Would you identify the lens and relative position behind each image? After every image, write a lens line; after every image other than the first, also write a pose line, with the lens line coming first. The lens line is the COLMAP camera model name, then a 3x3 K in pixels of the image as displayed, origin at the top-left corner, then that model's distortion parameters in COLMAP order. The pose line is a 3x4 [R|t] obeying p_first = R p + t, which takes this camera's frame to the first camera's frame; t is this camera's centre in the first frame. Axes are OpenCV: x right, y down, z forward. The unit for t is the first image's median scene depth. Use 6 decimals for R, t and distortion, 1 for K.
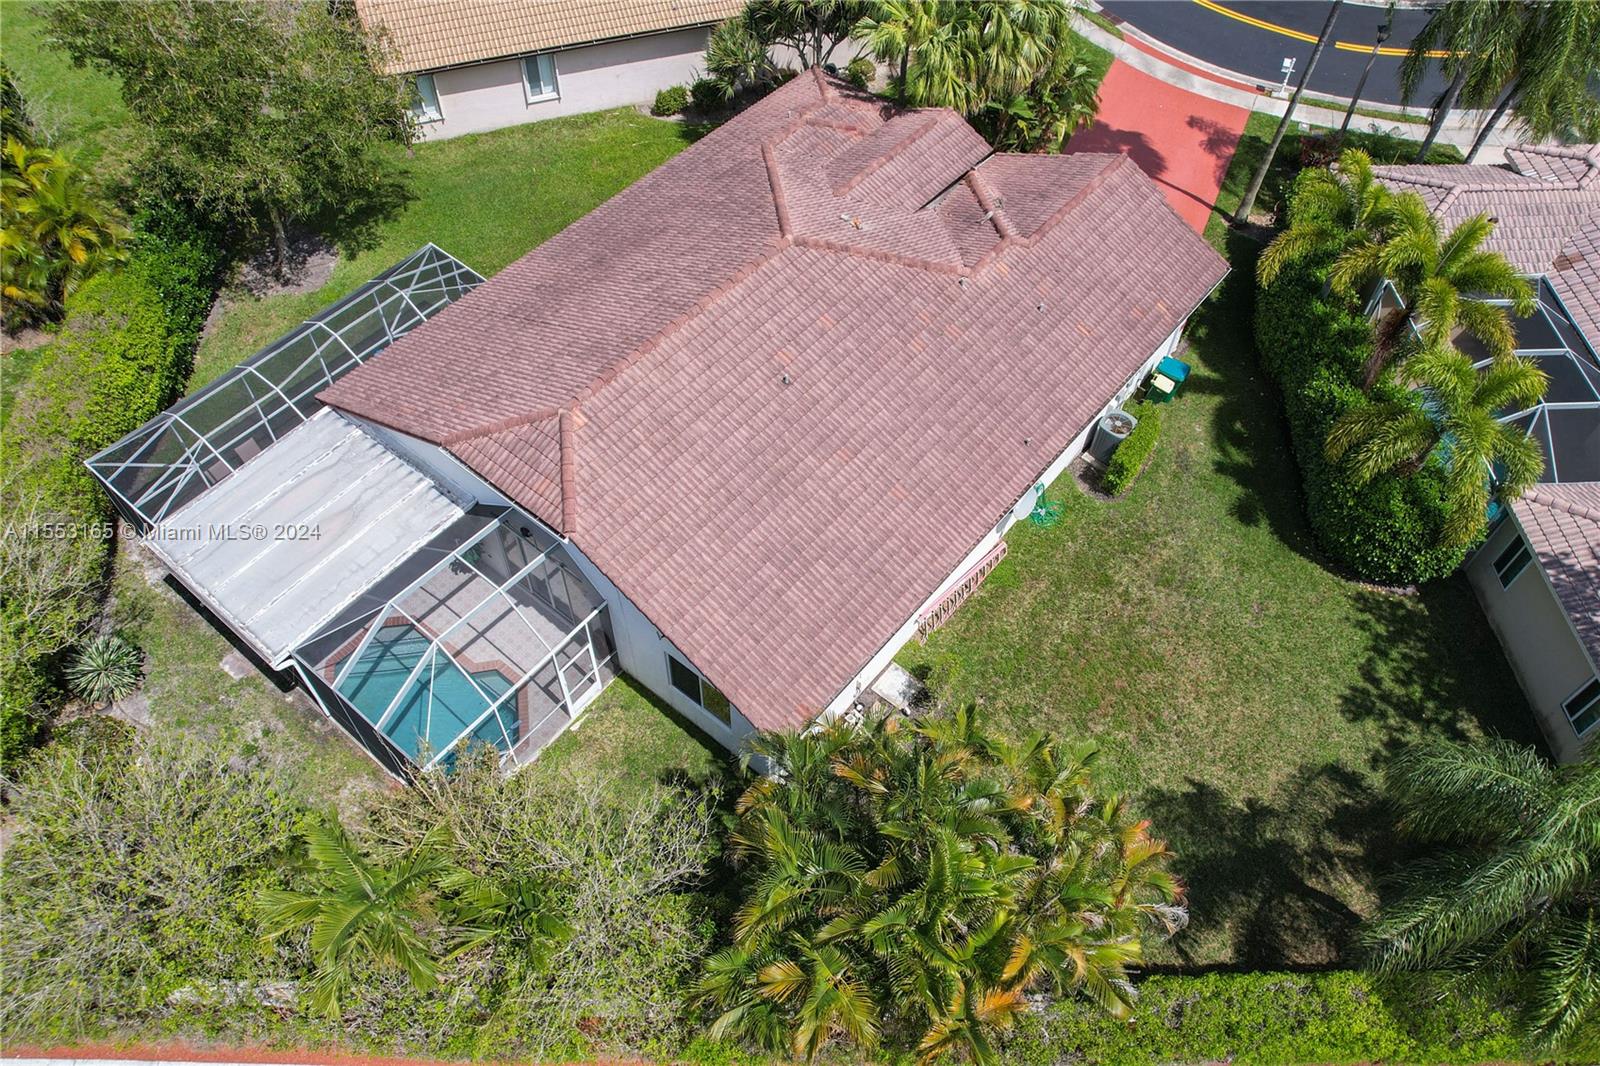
lens RADIAL K [[1163.3, 0, 794.2], [0, 1163.3, 579.3], [0, 0, 1]] dist [-0.088275, 0.077816]
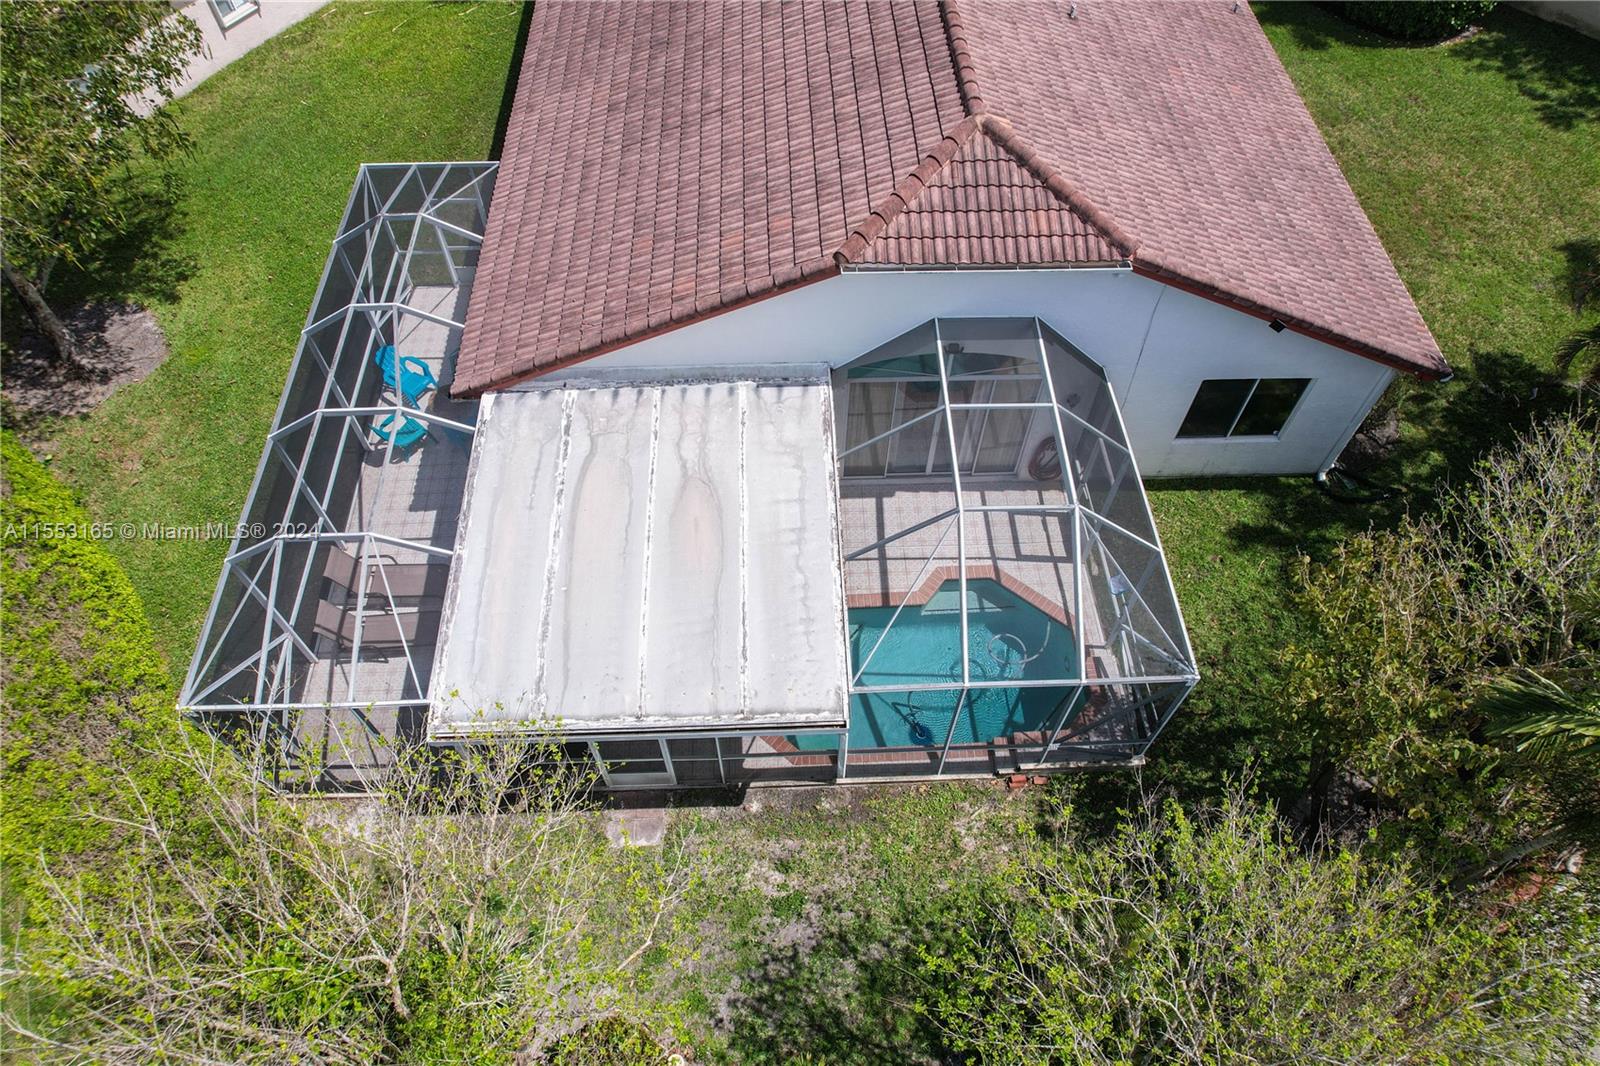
lens RADIAL K [[1019.5, 0, 804.9], [0, 1019.5, 547.4], [0, 0, 1]] dist [-0.075548, 0.072427]
pose [[0.744502, -0.560307, 0.363005, -0.478781], [0.546097, 0.823879, 0.151664, -0.068477], [-0.384051, 0.085322, 0.919361, 0.426457]]
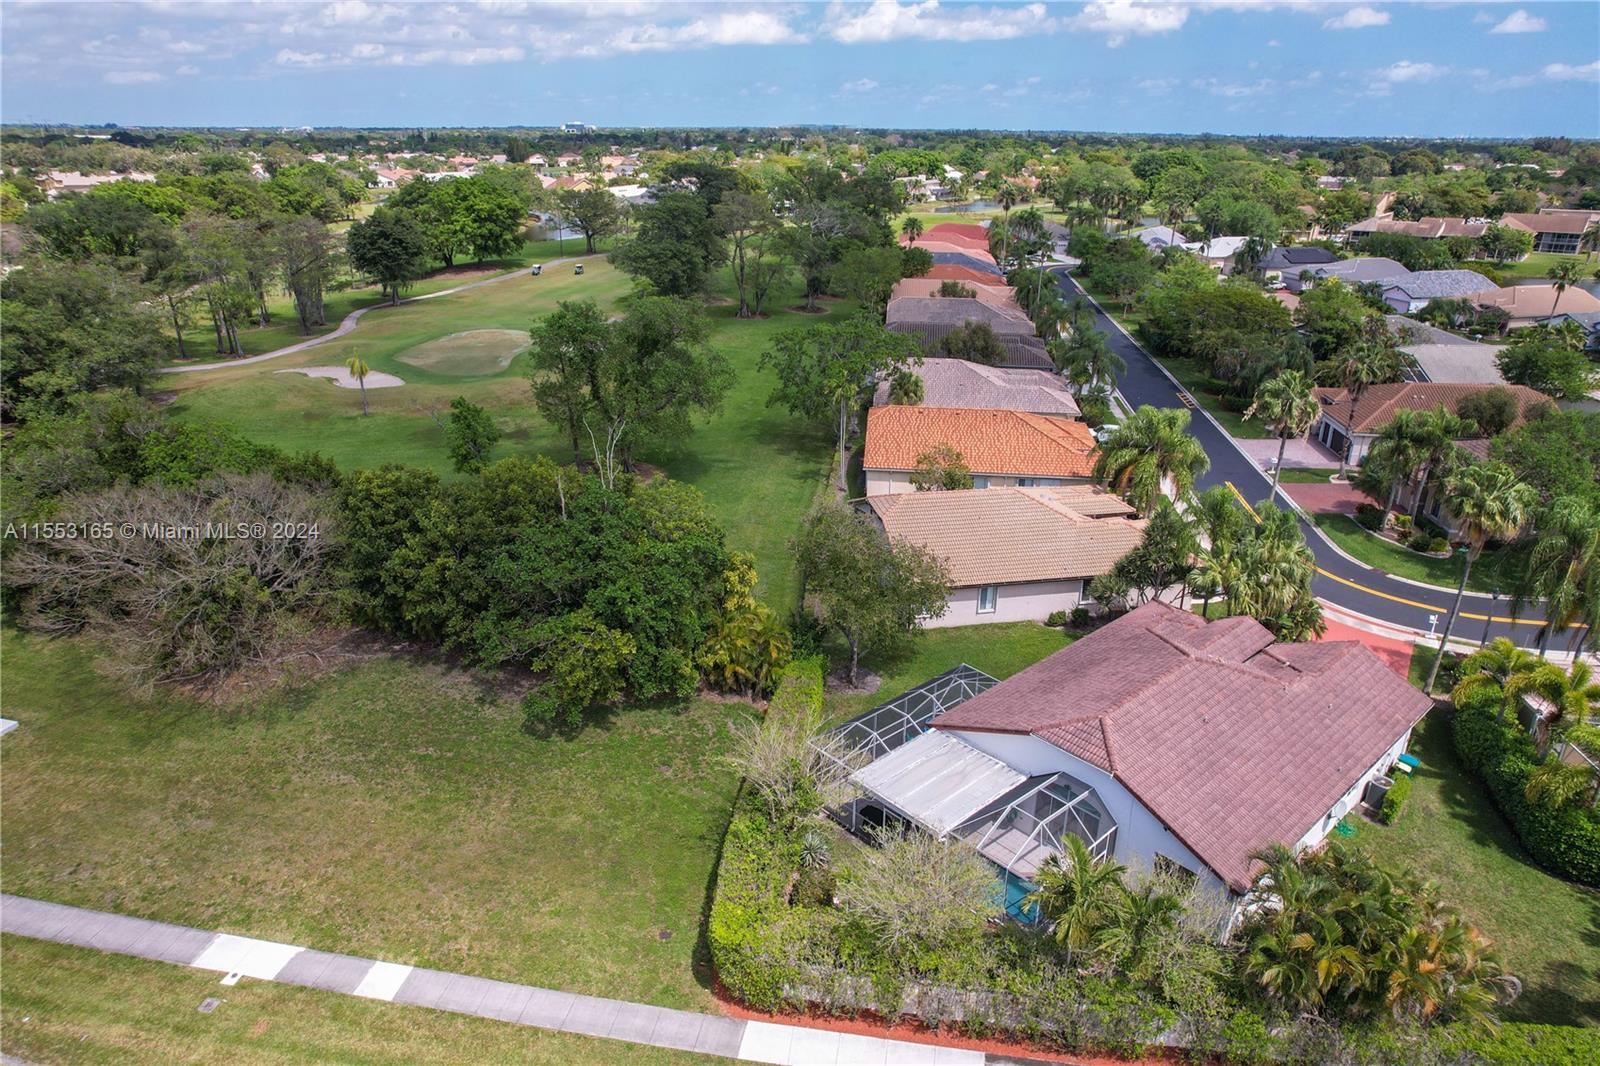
lens RADIAL K [[1019.5, 0, 804.9], [0, 1019.5, 547.4], [0, 0, 1]] dist [-0.075548, 0.072427]
pose [[0.989275, 0.045862, -0.138675, -0.368772], [-0.112406, 0.845306, -0.522324, 0.436714], [0.093268, 0.532310, 0.841396, -0.487290]]
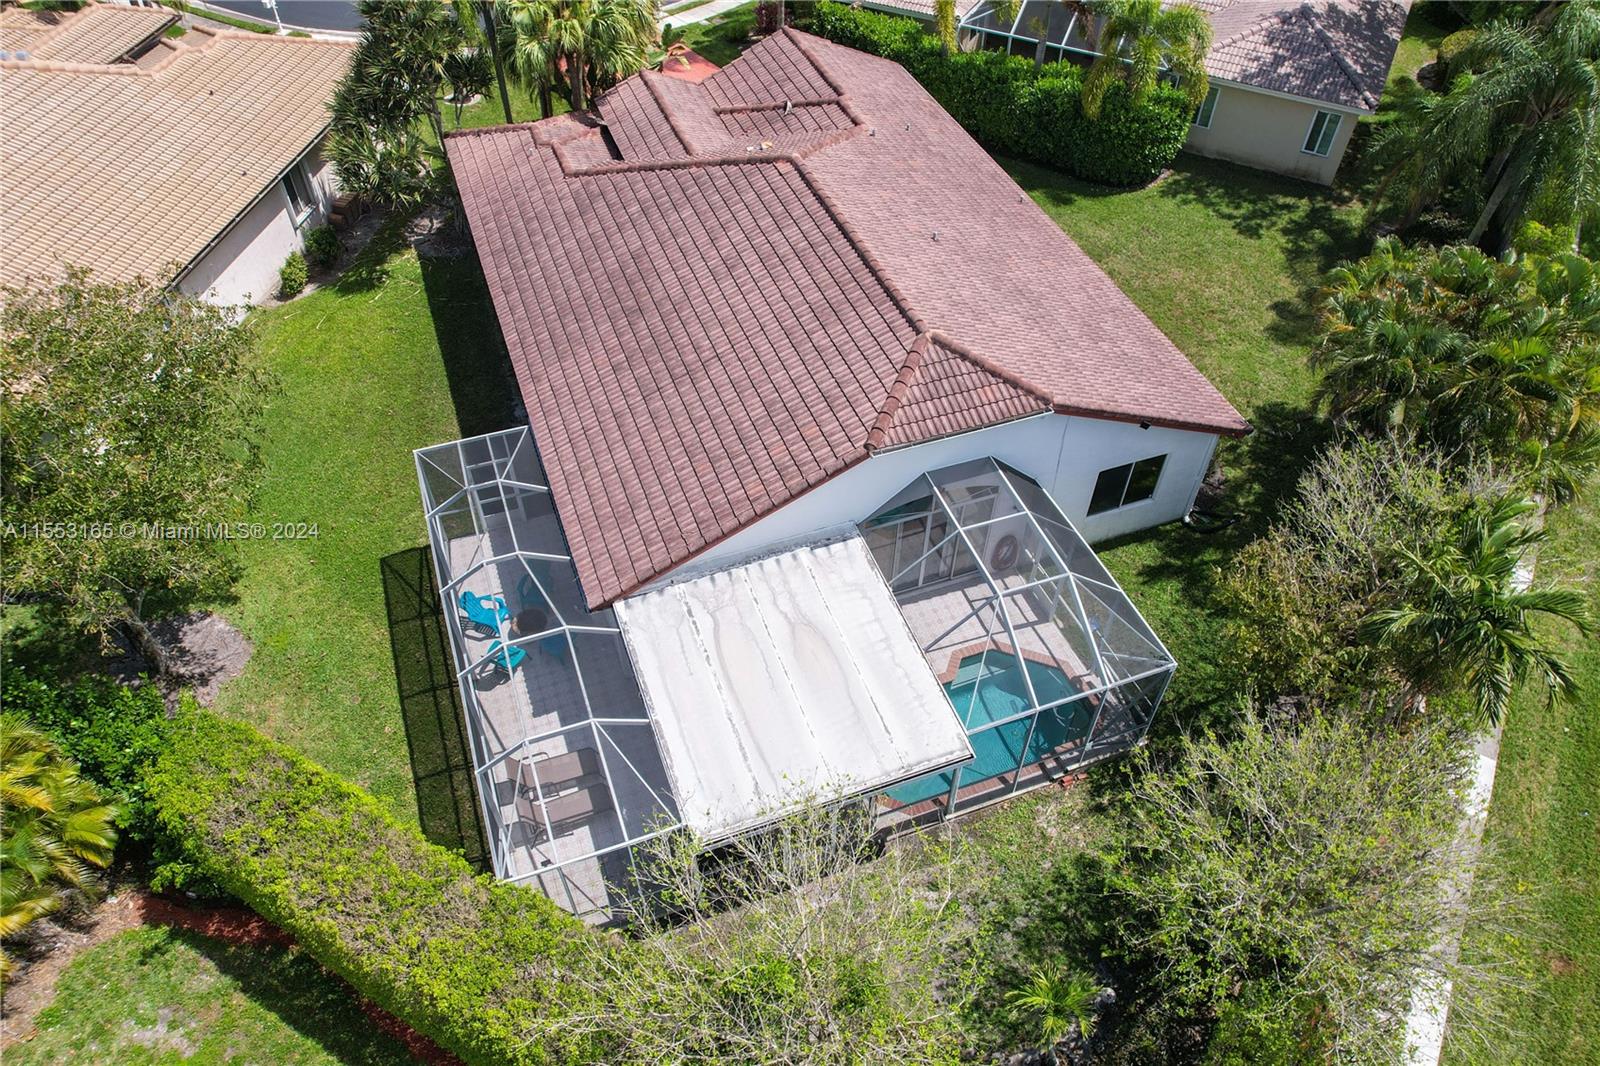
lens RADIAL K [[1084.6, 0, 809.6], [0, 1084.6, 582.1], [0, 0, 1]] dist [-0.033261, 0.002045]
pose [[0.497370, -0.665462, 0.556581, -0.681995], [0.705904, 0.683379, 0.186258, -0.188069], [-0.504304, 0.300254, 0.809645, 0.314205]]
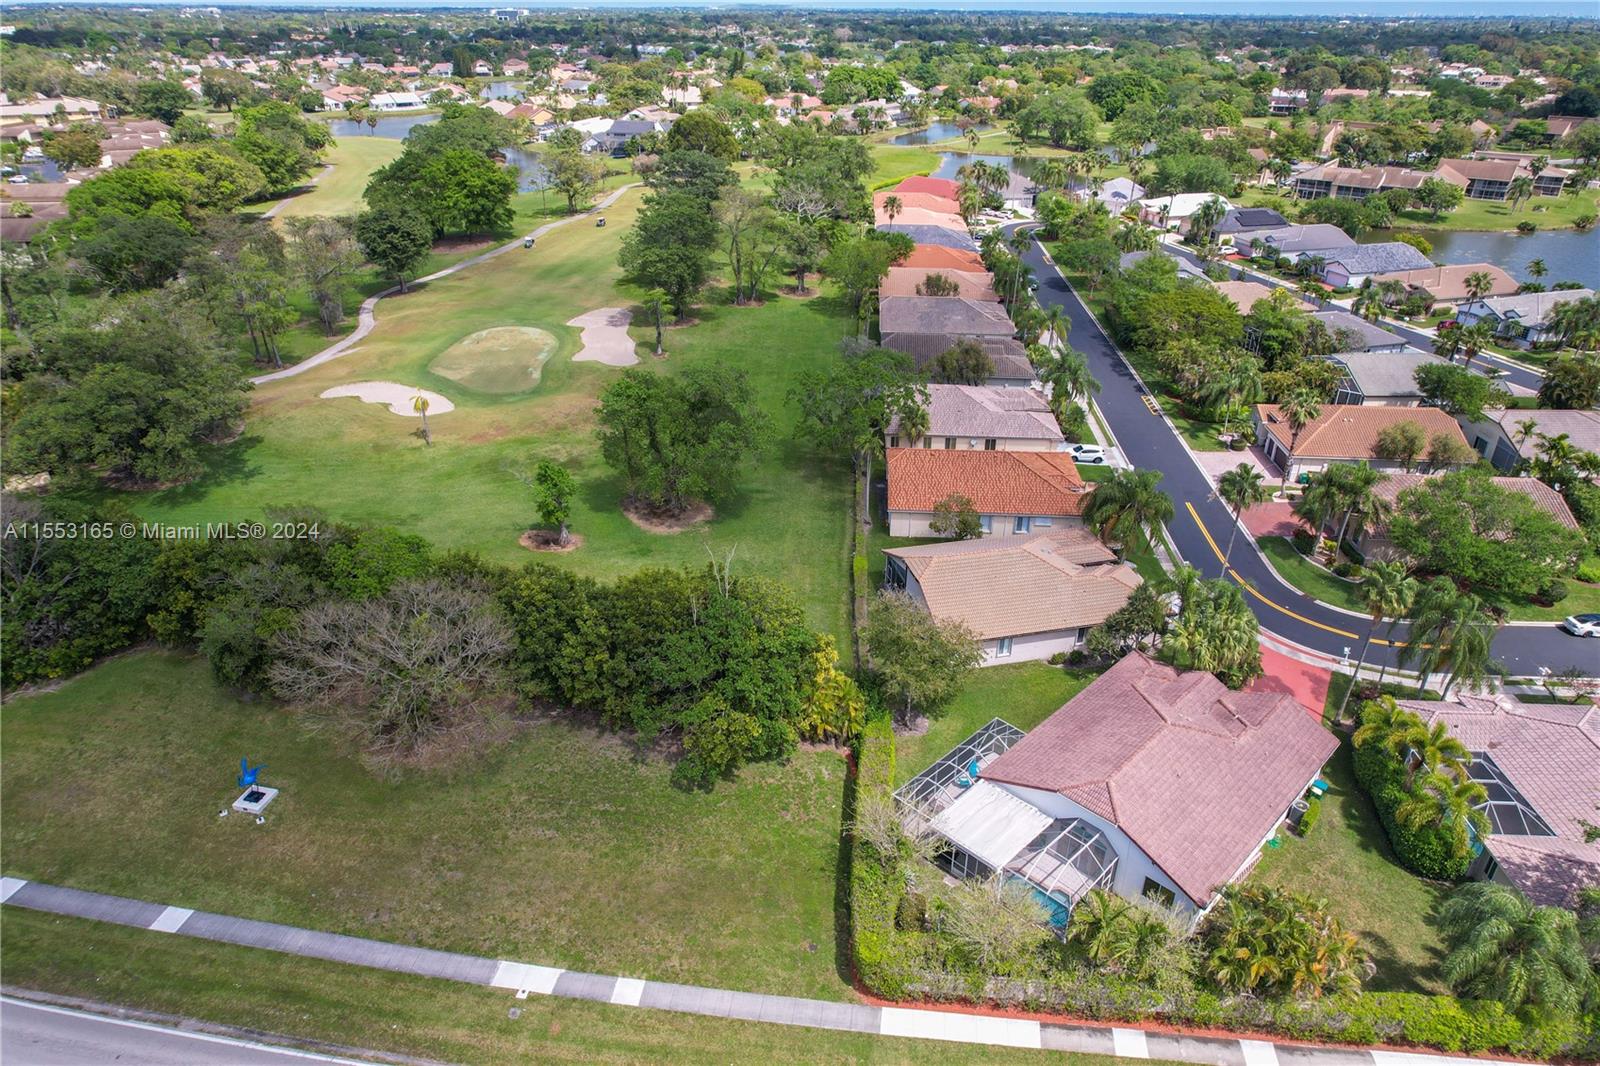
lens RADIAL K [[1028.5, 0, 804.7], [0, 1028.5, 537.5], [0, 0, 1]] dist [-0.079857, 0.079368]
pose [[0.995714, 0.034821, -0.085685, -0.573228], [-0.069515, 0.892846, -0.444966, 0.366801], [0.061010, 0.449015, 0.891439, -1.146849]]
